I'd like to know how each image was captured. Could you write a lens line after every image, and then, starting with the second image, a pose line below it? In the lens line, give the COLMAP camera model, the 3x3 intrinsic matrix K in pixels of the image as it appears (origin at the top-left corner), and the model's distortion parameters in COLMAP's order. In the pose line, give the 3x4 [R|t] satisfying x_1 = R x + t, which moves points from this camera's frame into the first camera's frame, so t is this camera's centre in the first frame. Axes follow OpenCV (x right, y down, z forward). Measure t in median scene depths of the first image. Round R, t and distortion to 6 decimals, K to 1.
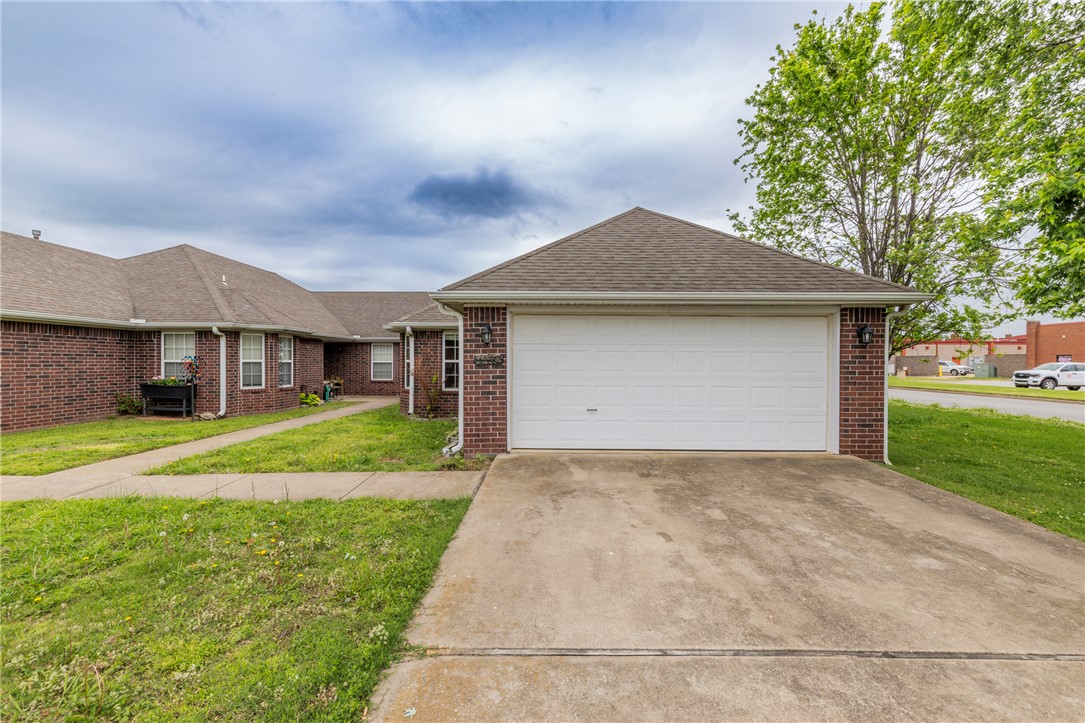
lens RADIAL K [[494.7, 0, 542.0], [0, 494.7, 360.3], [0, 0, 1]] dist [0.009364, -0.001385]
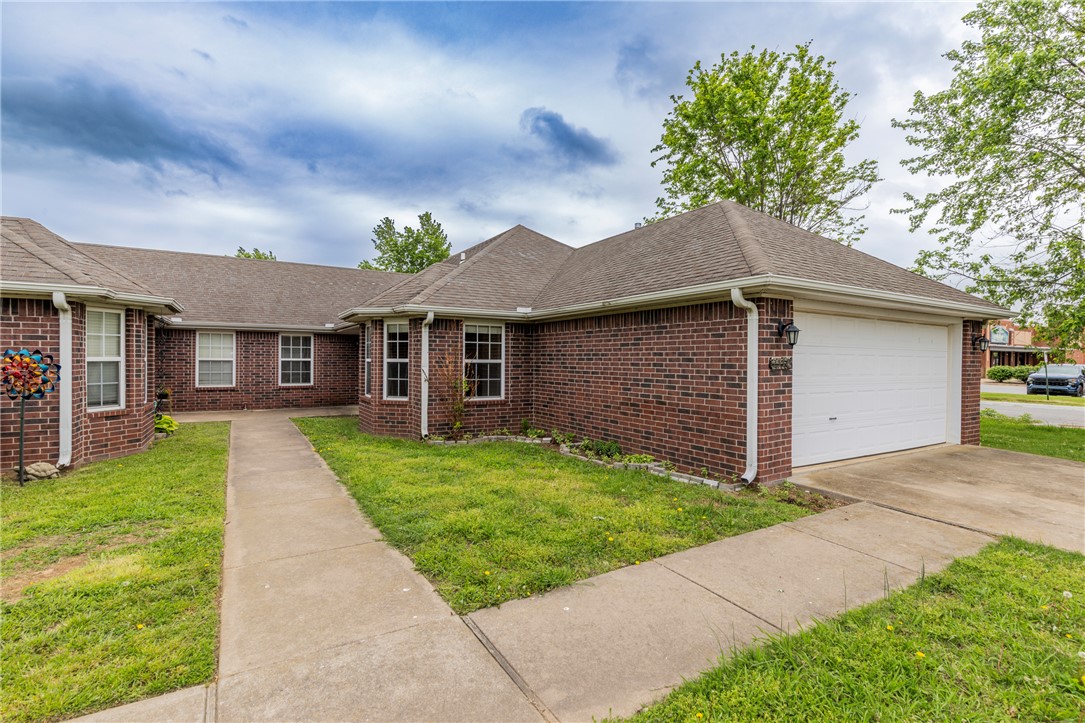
lens RADIAL K [[525.7, 0, 542.7], [0, 525.7, 362.9], [0, 0, 1]] dist [-0.002271, -0.000245]
pose [[0.844461, 0.001111, 0.535615, -0.527661], [-0.008204, 0.999907, 0.010860, -0.005097], [-0.535554, -0.013565, 0.844392, 0.282925]]
